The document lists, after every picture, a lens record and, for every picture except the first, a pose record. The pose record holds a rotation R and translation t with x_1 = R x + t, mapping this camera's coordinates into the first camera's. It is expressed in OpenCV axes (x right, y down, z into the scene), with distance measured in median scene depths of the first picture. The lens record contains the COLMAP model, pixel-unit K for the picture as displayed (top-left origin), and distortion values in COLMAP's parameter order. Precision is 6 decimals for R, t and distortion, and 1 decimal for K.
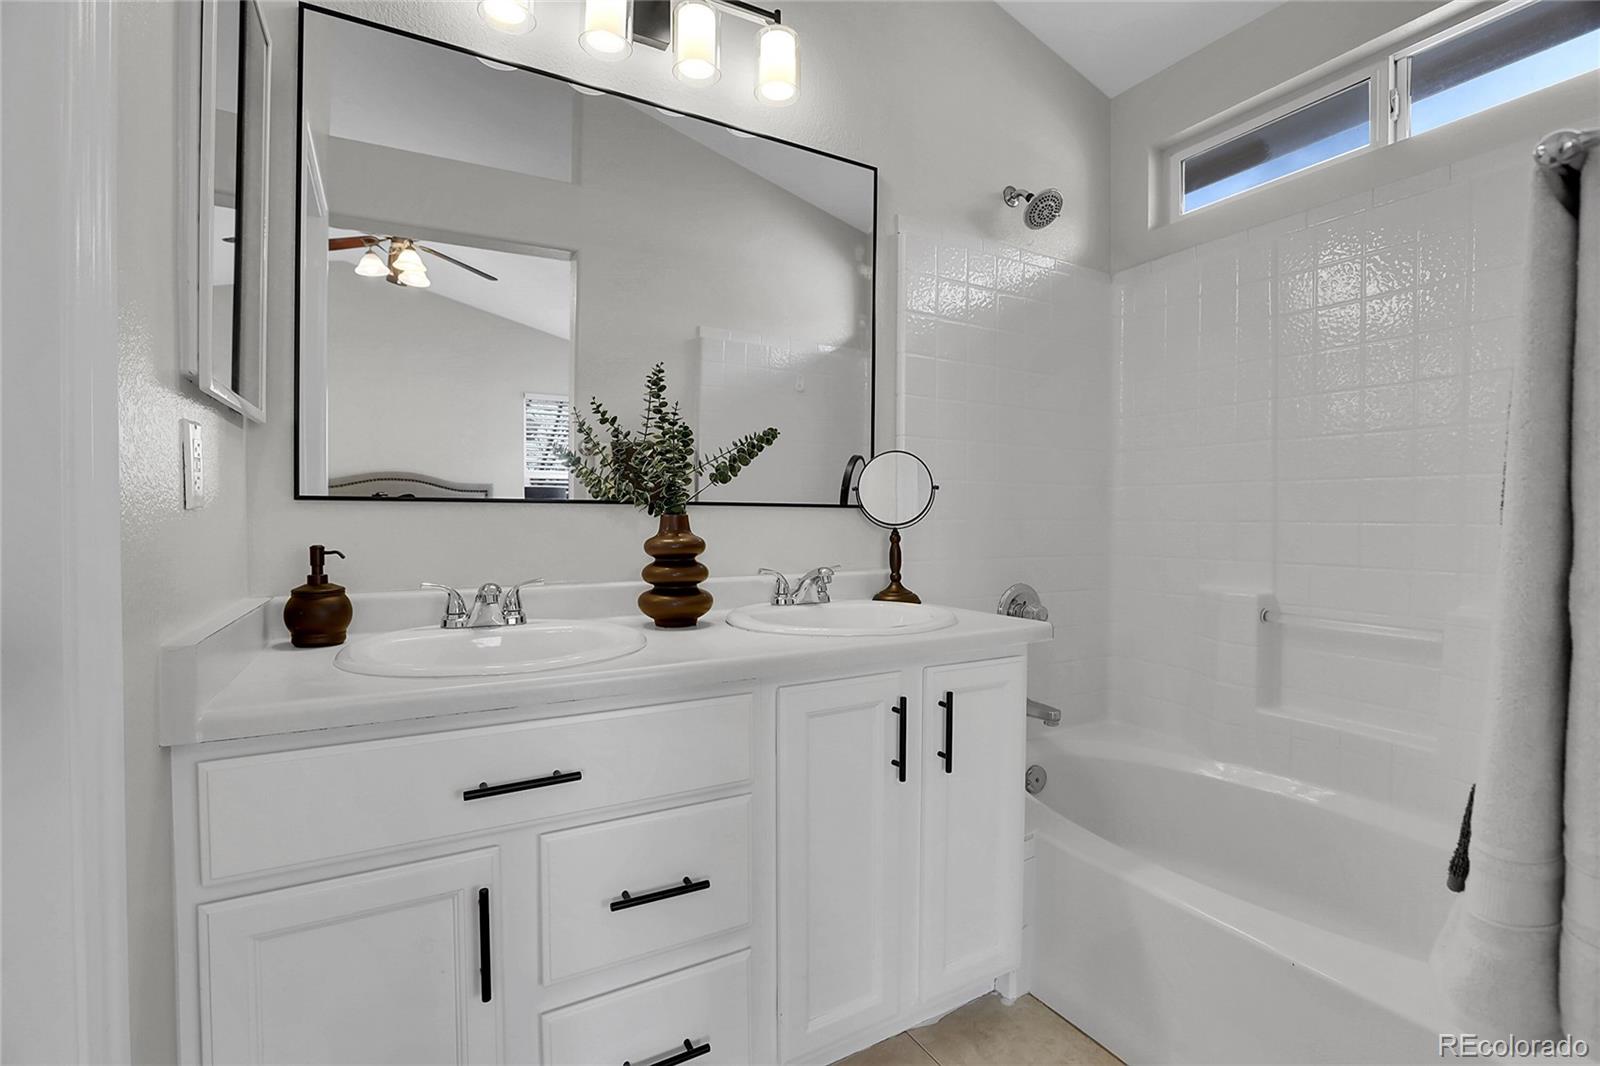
lens RADIAL K [[726.9, 0, 807.9], [0, 726.9, 530.3], [0, 0, 1]] dist [-0.053314, 0.017713]
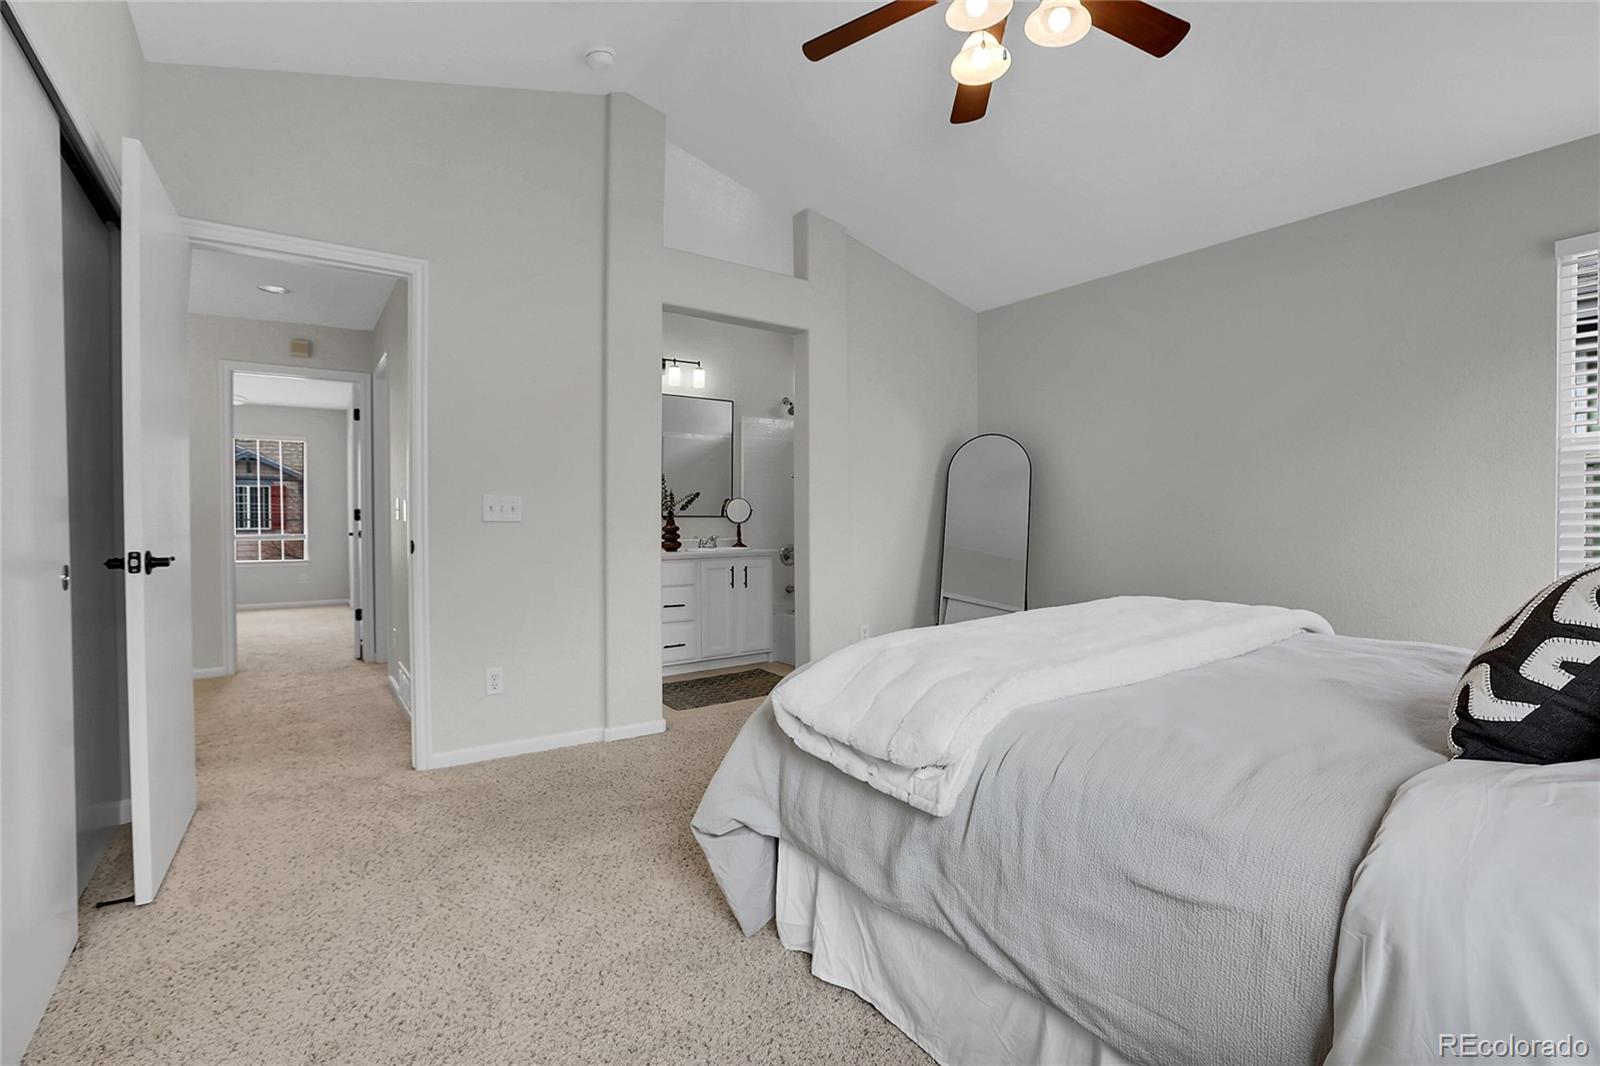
lens RADIAL K [[726.9, 0, 807.9], [0, 726.9, 530.3], [0, 0, 1]] dist [-0.053314, 0.017713]
pose [[0.993529, -0.004070, 0.113509, 0.070059], [0.004182, 0.999991, -0.000753, 0.031534], [-0.113505, 0.001223, 0.993537, -2.307680]]
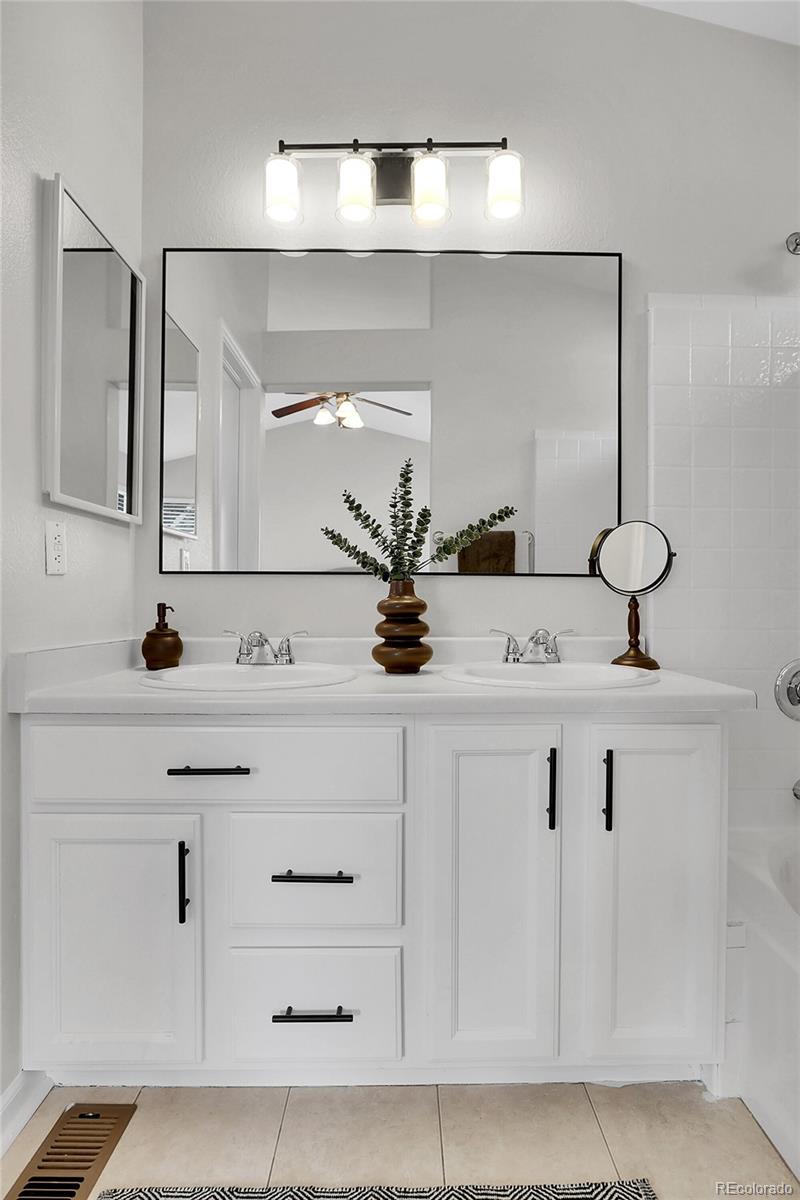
lens RADIAL K [[618.9, 0, 400.9], [0, 618.9, 603.2], [0, 0, 1]] dist [-0.039792, 0.000080]
pose [[0.872590, -0.000415, -0.488454, 0.292167], [-0.009565, 0.999793, -0.017938, 0.030967], [0.488360, 0.020324, 0.872405, 0.087925]]
